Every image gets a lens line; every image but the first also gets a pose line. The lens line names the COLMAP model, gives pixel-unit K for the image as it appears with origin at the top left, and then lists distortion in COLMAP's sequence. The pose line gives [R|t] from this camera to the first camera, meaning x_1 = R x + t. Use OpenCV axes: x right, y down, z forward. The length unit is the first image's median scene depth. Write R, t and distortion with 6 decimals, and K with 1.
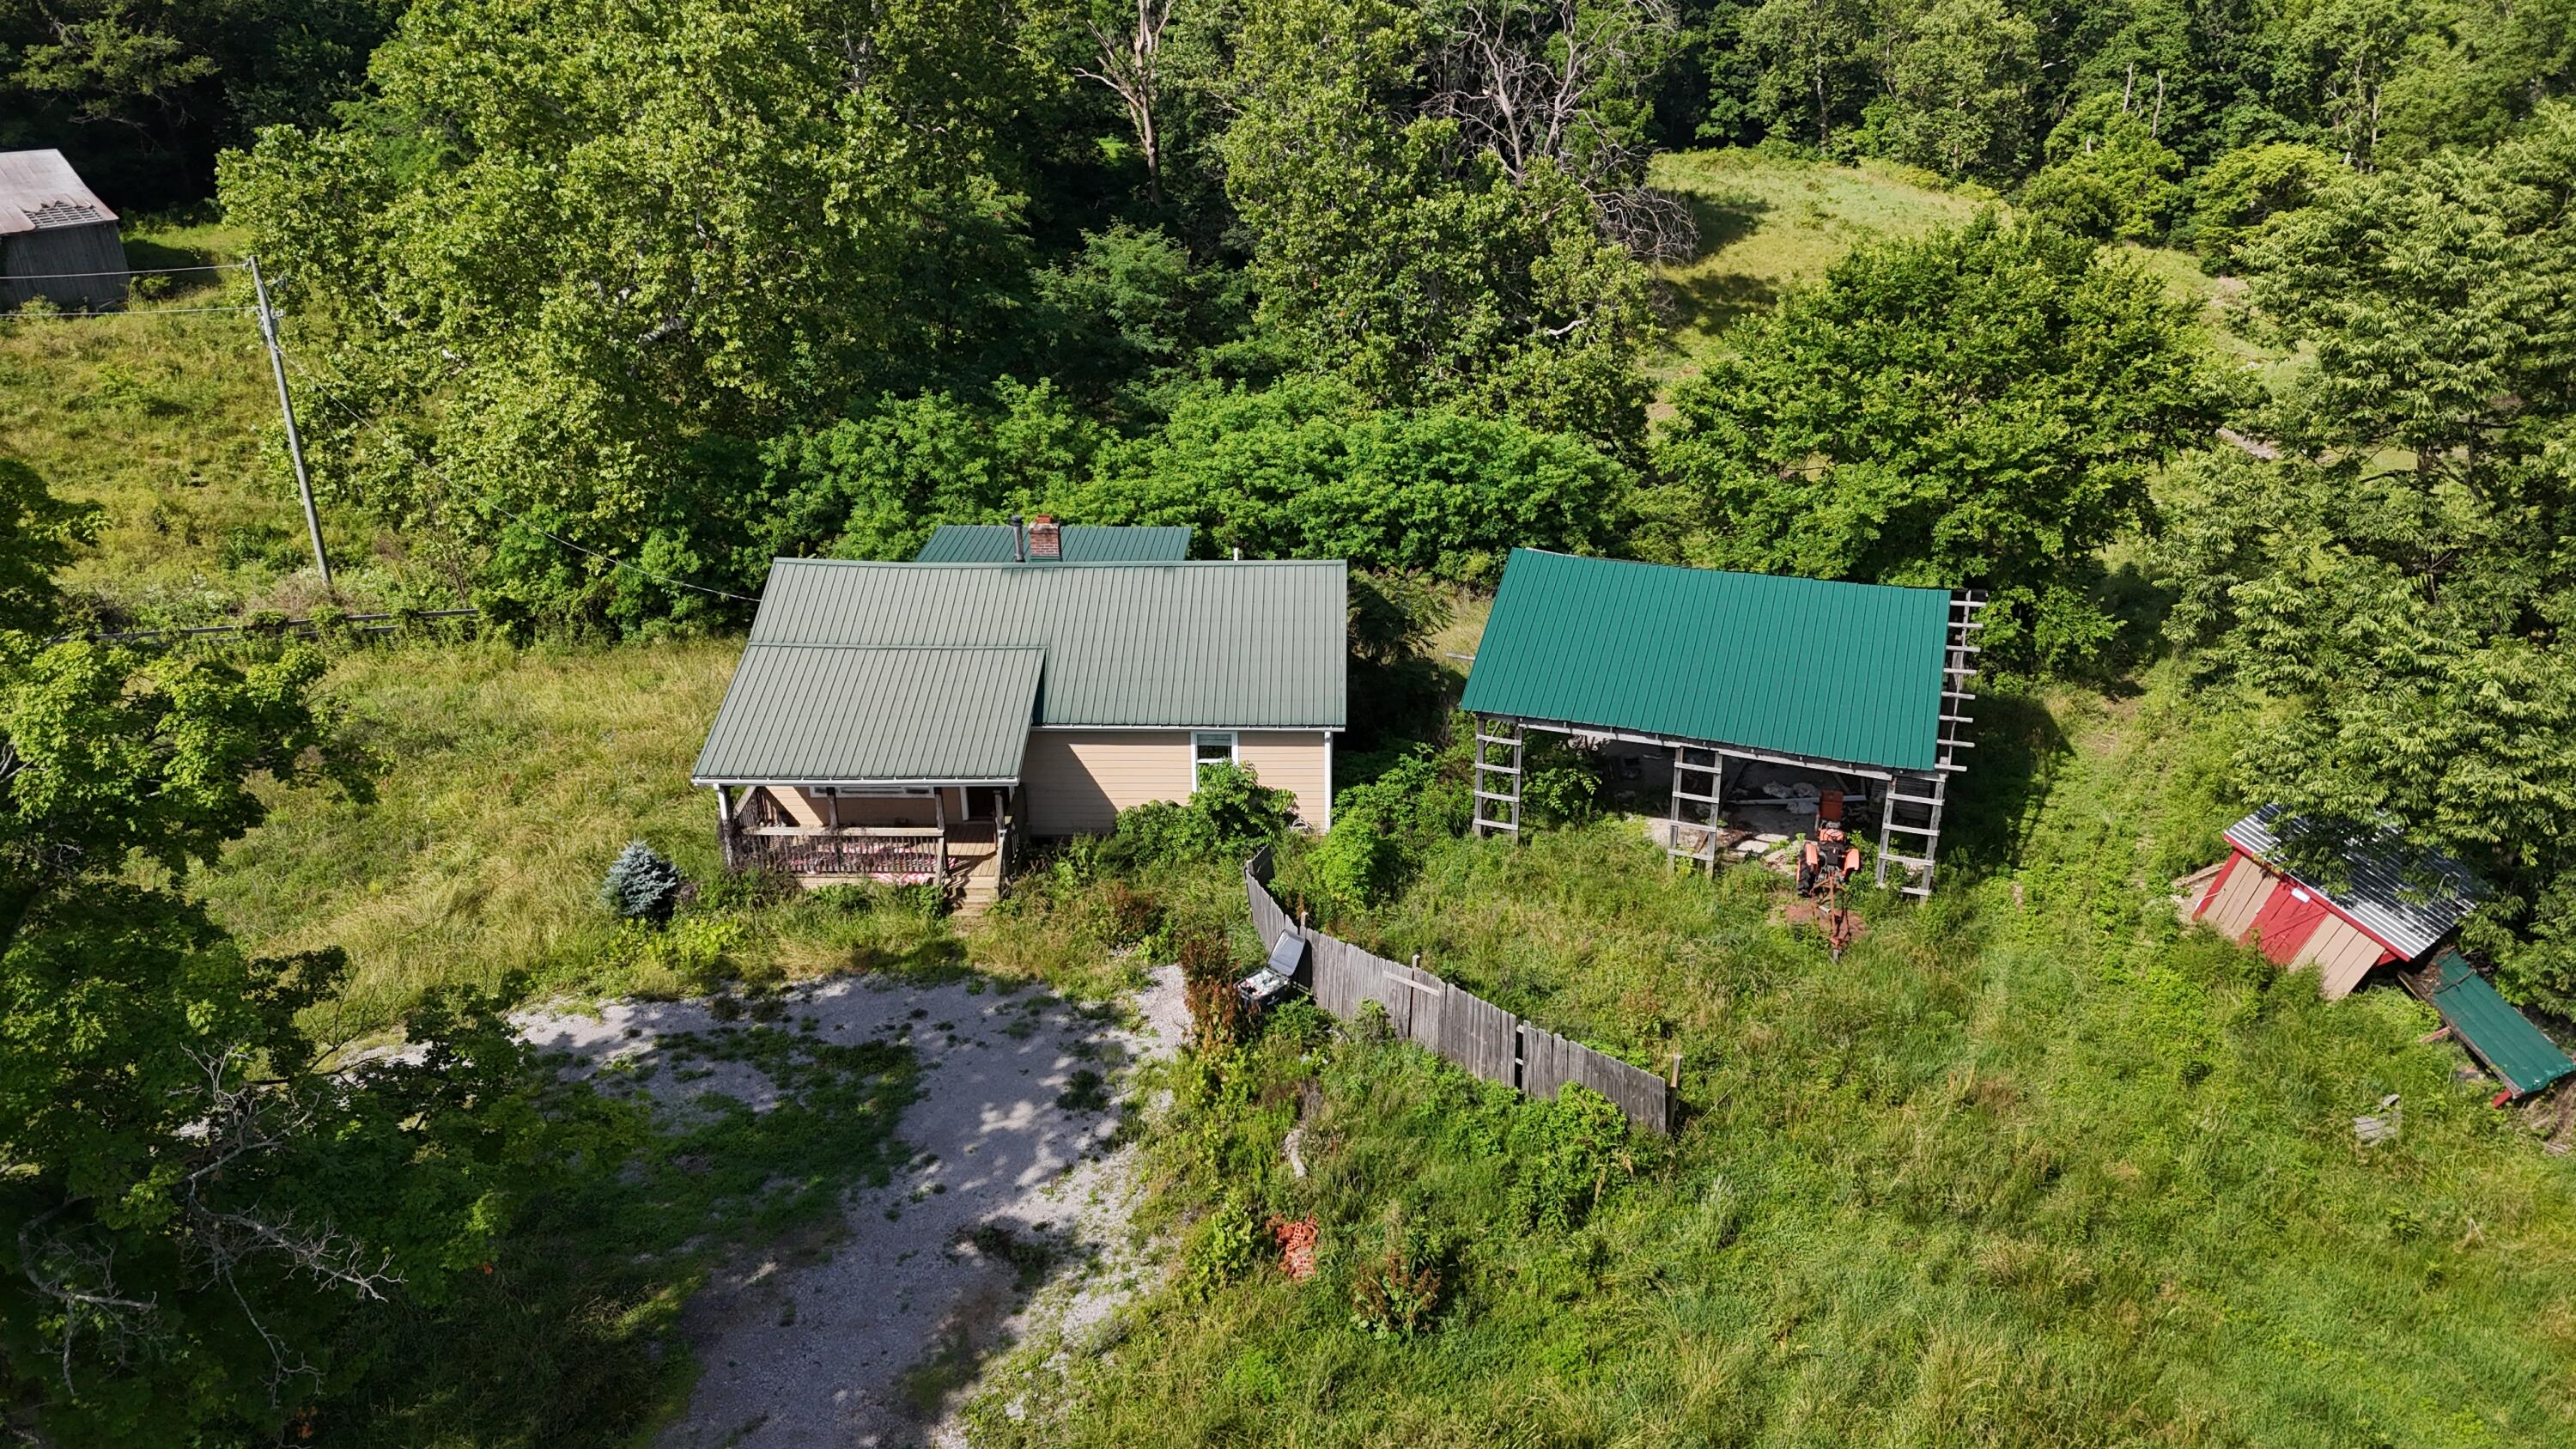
lens RADIAL K [[1906.3, 0, 1287.7], [0, 1906.3, 707.2], [0, 0, 1]] dist [0.075475, -0.061541]
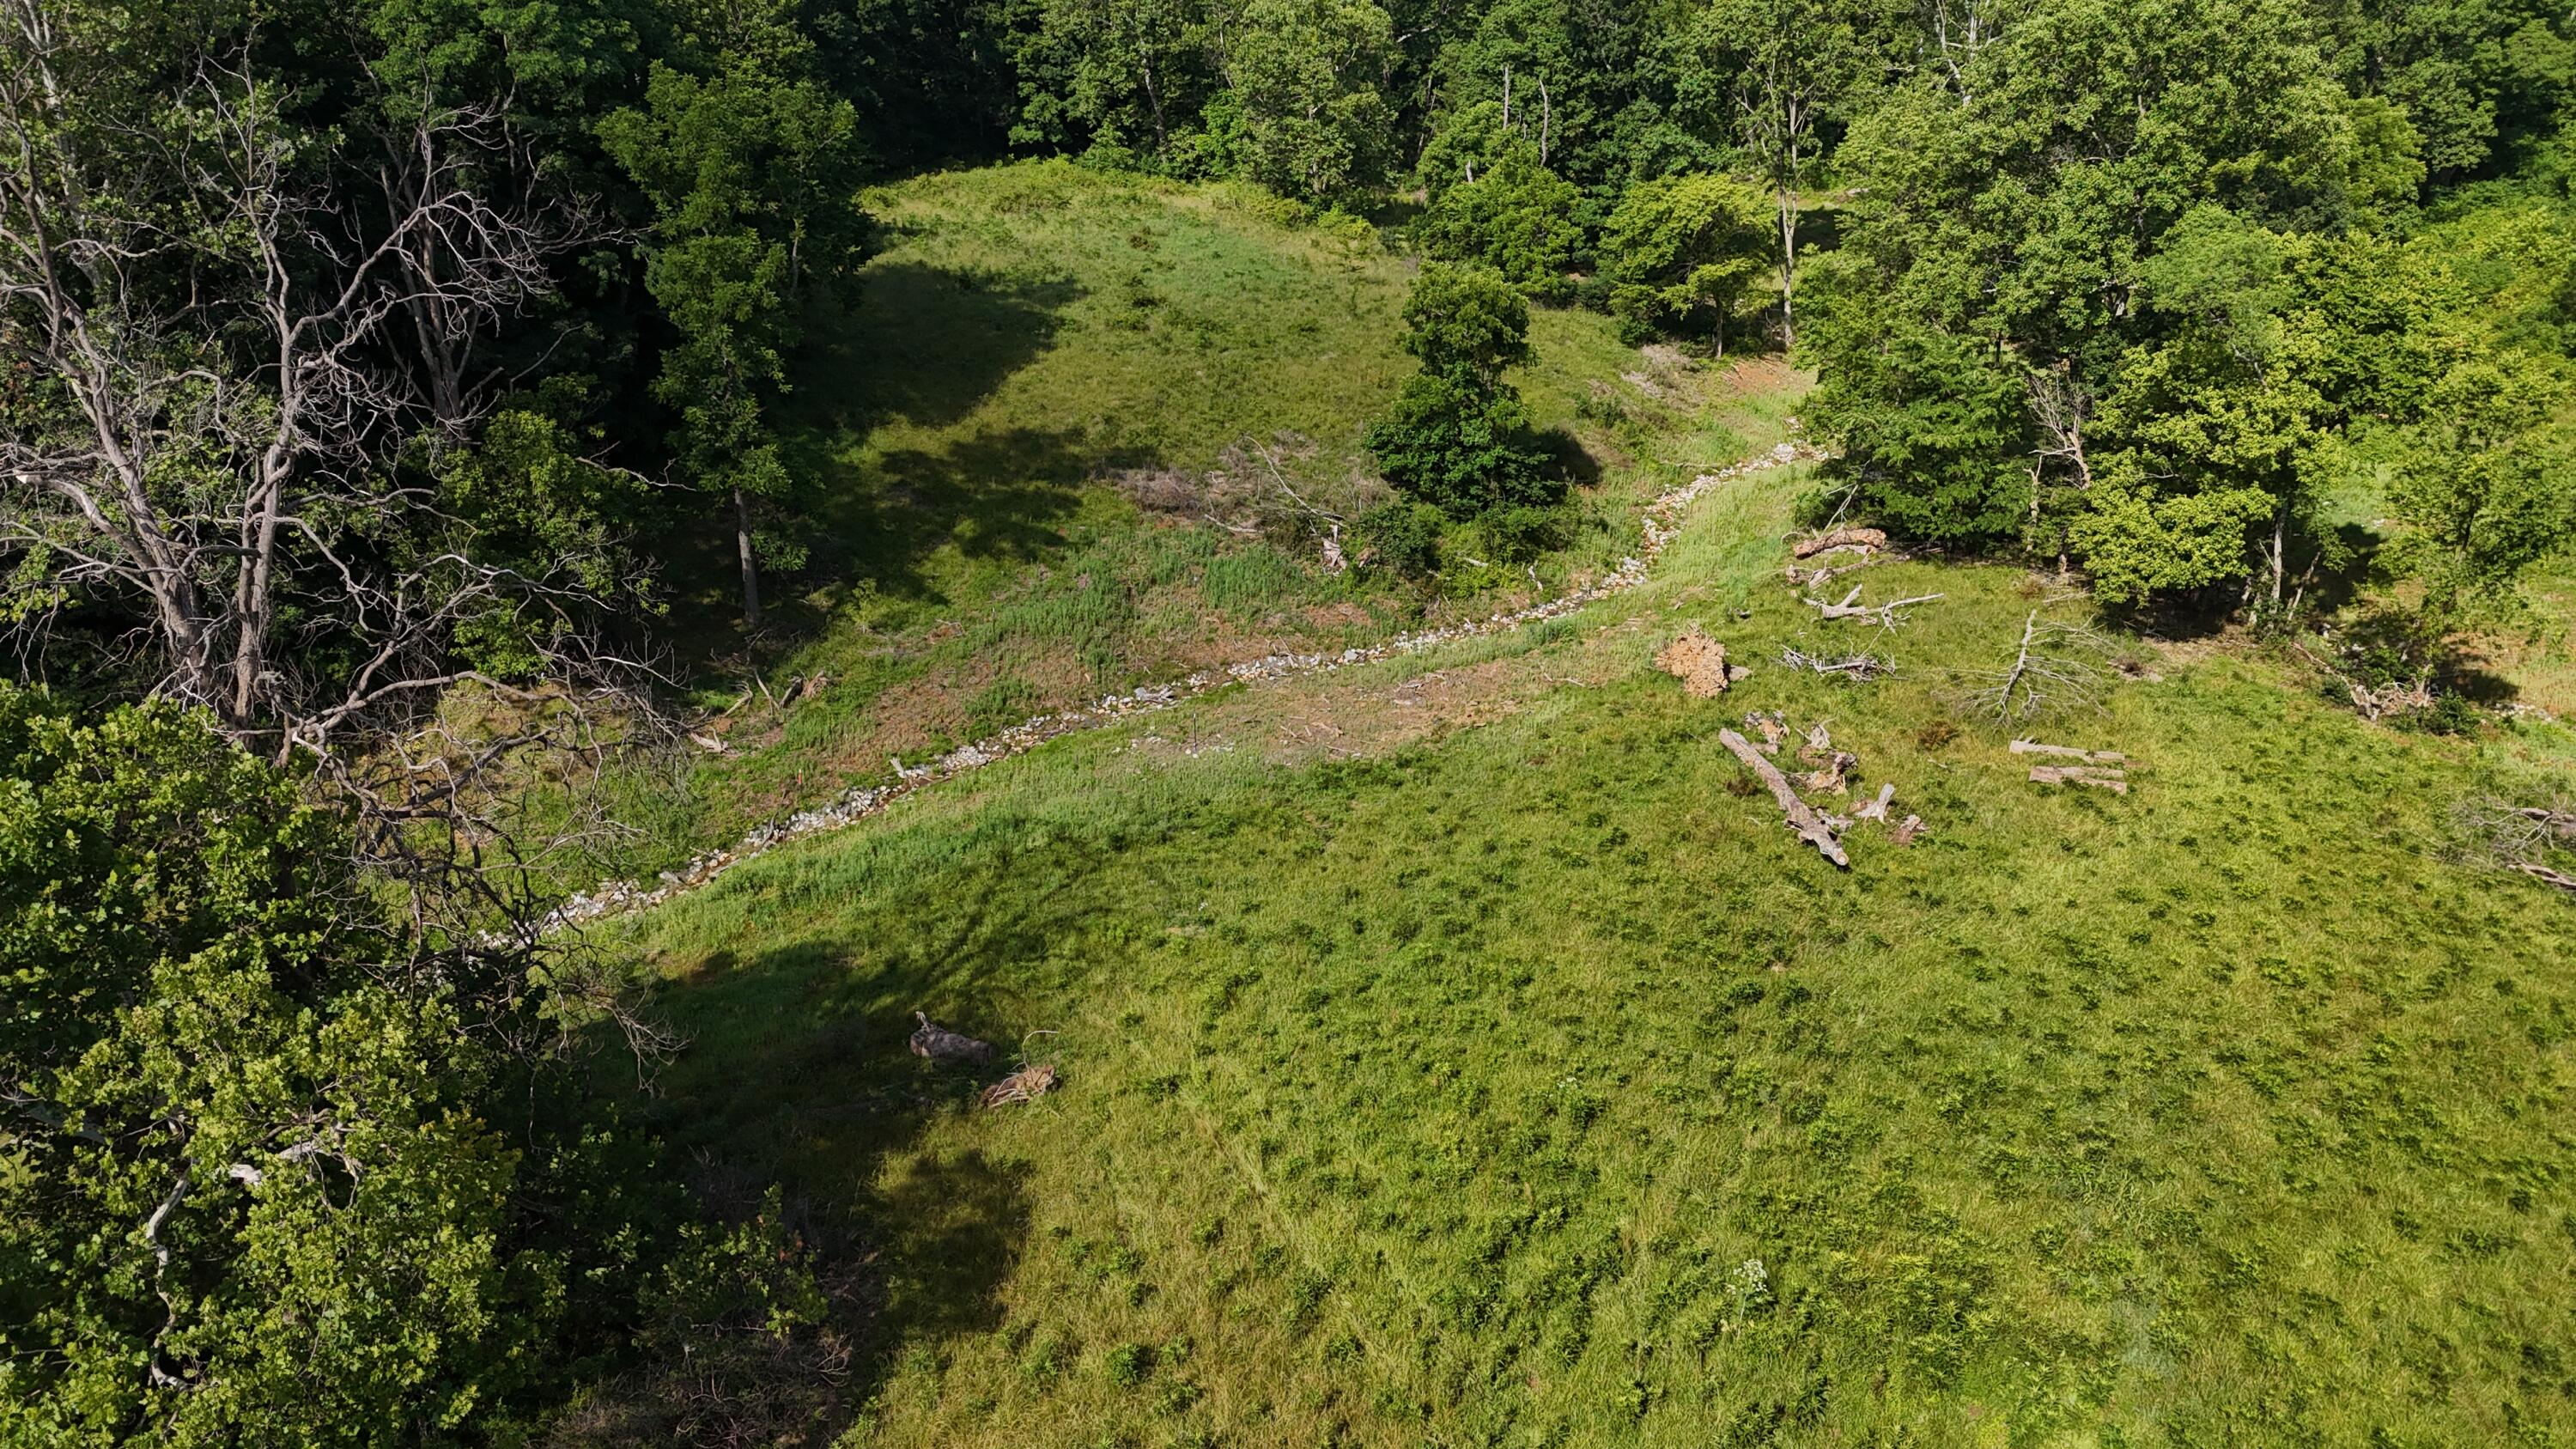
lens RADIAL K [[1906.3, 0, 1299.6], [0, 1906.3, 720.2], [0, 0, 1]] dist [0.075475, -0.061541]
pose [[0.953376, -0.131465, 0.271646, 0.313456], [0.119975, 0.991048, 0.058558, -0.362348], [-0.276912, -0.023237, 0.960614, 0.774804]]
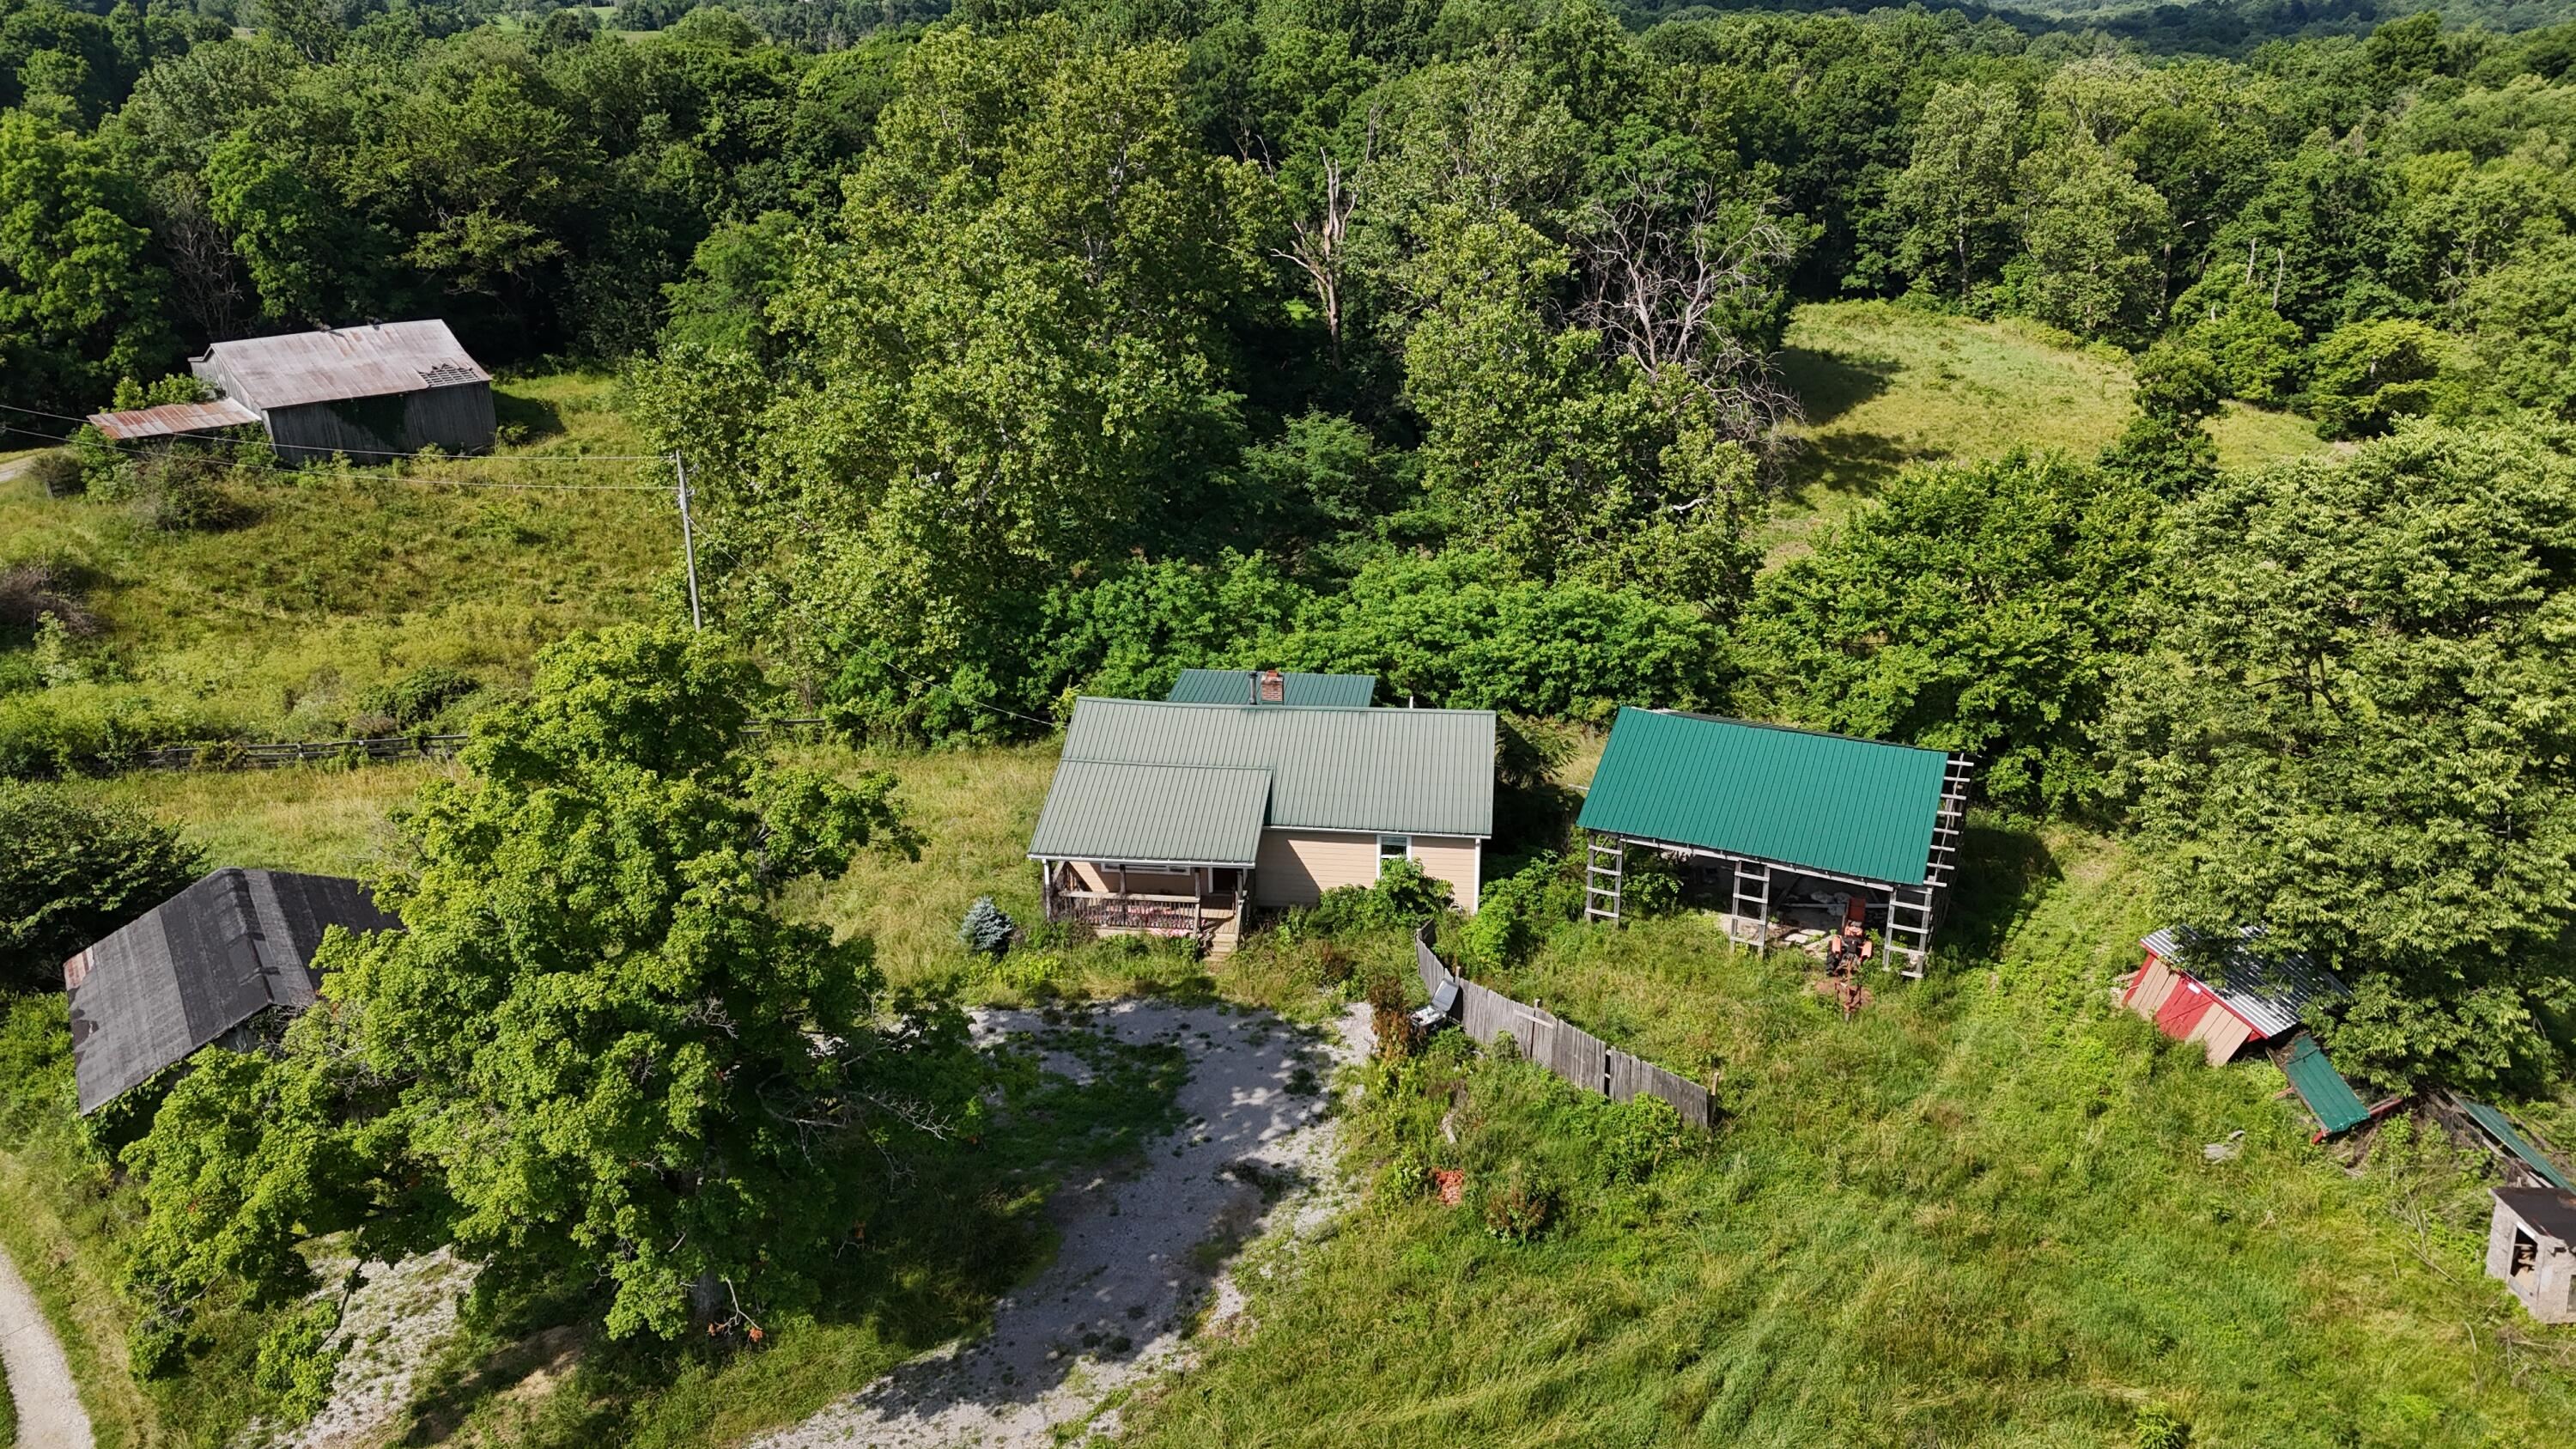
lens RADIAL K [[1906.3, 0, 1286.5], [0, 1906.3, 706.1], [0, 0, 1]] dist [0.075475, -0.061541]
pose [[0.996478, 0.033045, -0.077064, -0.009087], [-0.037114, 0.997959, -0.051971, -0.003926], [0.075189, 0.054648, 0.995671, -0.244871]]
